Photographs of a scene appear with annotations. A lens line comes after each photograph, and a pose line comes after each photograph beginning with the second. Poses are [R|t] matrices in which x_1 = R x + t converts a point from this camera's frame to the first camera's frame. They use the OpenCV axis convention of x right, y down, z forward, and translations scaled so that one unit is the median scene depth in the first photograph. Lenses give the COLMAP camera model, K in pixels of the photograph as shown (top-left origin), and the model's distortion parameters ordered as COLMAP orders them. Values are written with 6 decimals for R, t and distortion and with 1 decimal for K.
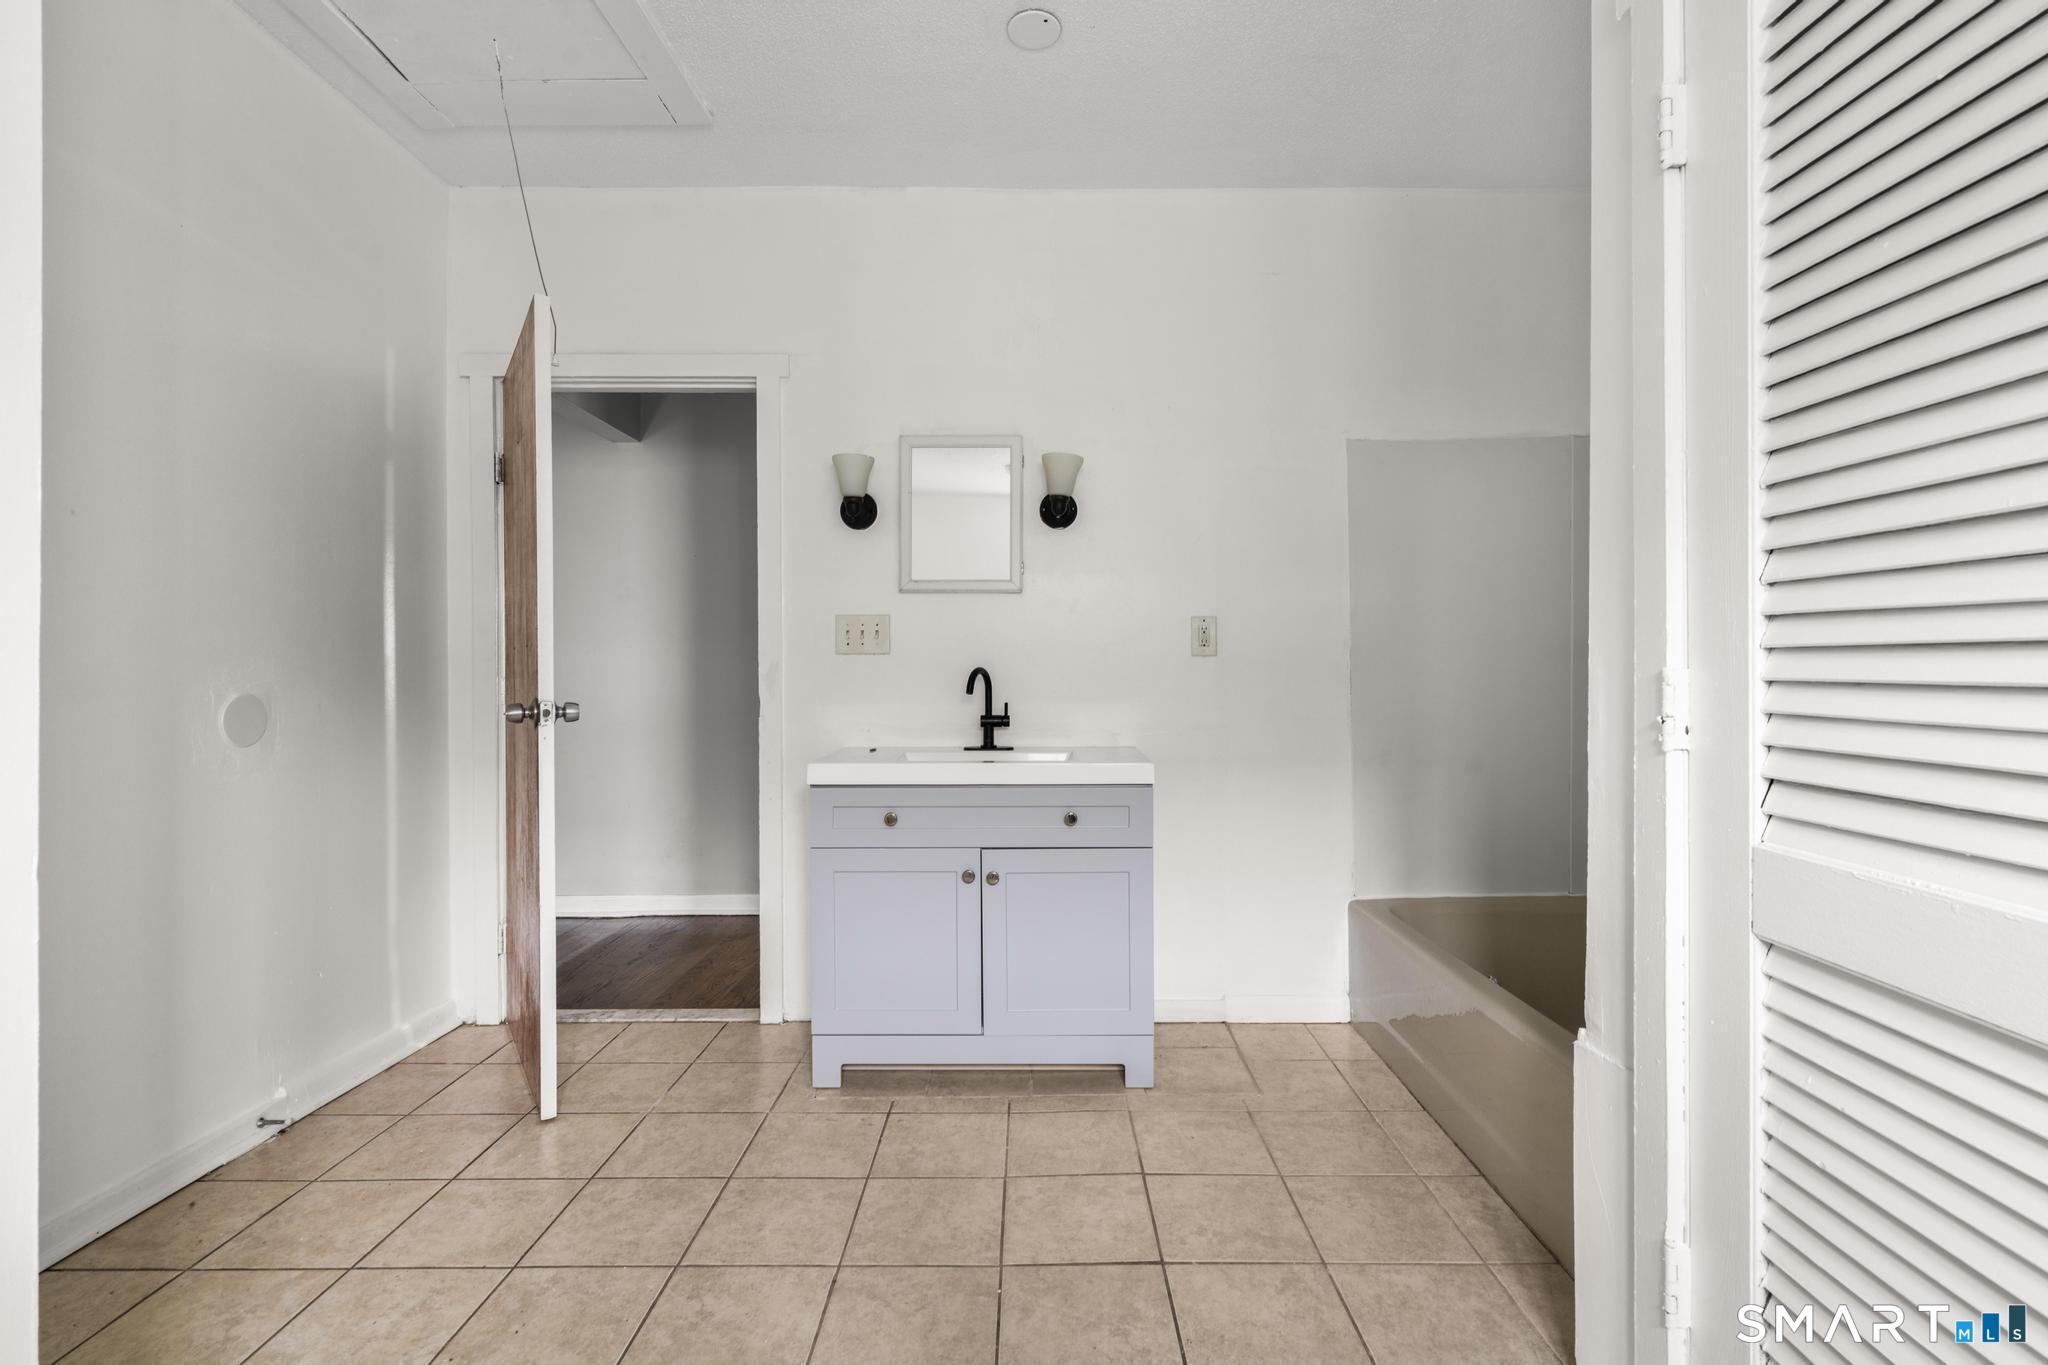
lens RADIAL K [[925.8, 0, 1029.4], [0, 925.8, 674.9], [0, 0, 1]] dist [-0.002668, 0.001128]
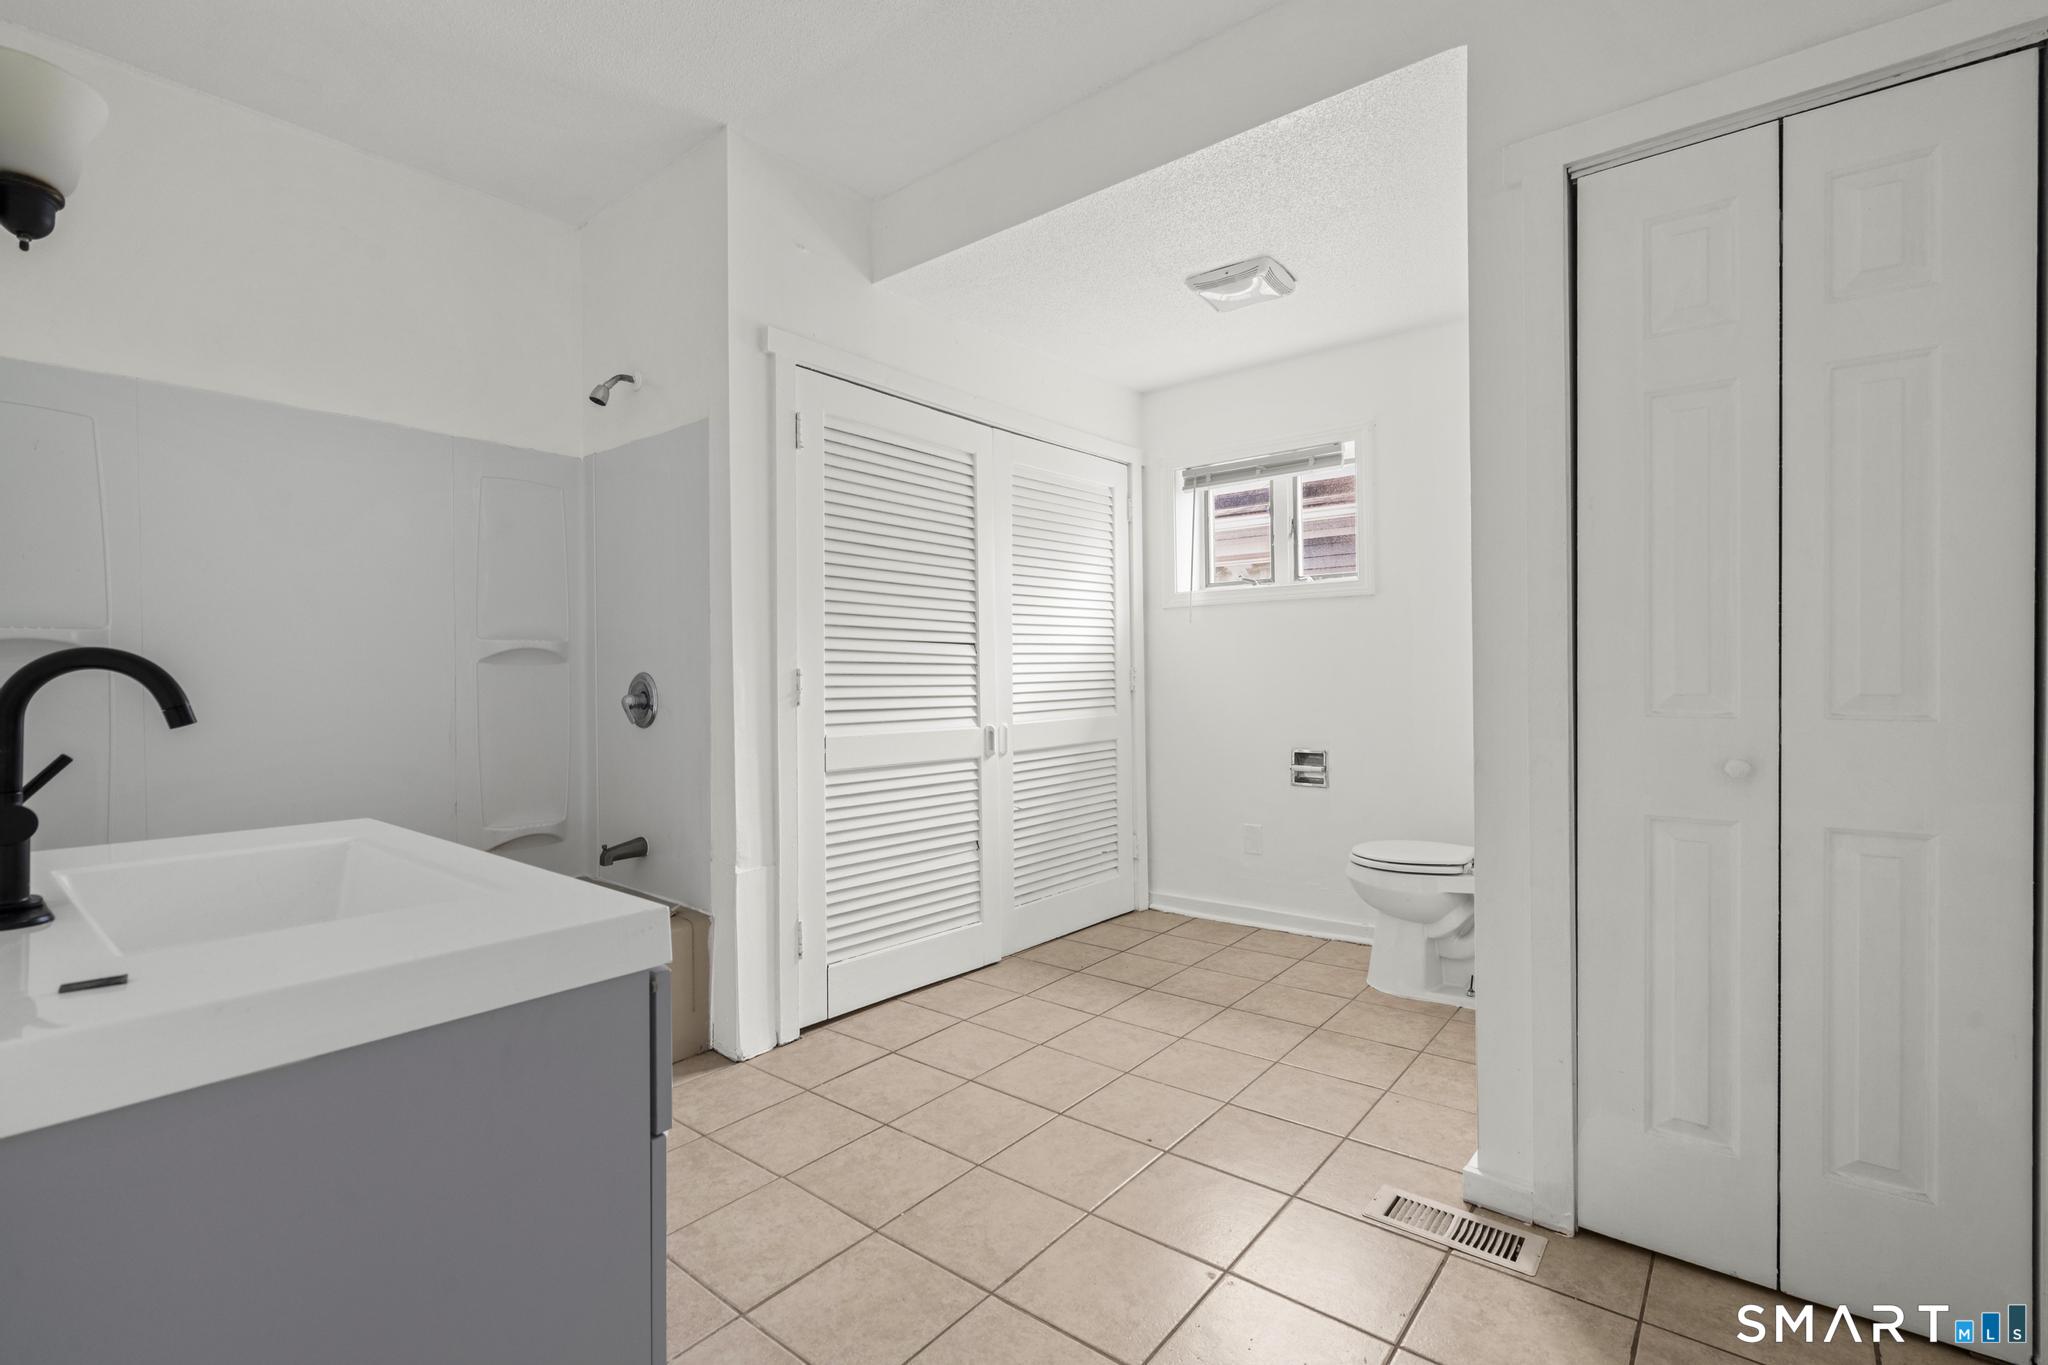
lens RADIAL K [[925.8, 0, 1026.7], [0, 925.8, 675.8], [0, 0, 1]] dist [-0.002668, 0.001128]
pose [[-0.778463, 0.001226, 0.627689, -0.888227], [0.009363, 0.999910, 0.009660, -0.006683], [-0.627621, 0.013397, -0.778404, 1.823826]]
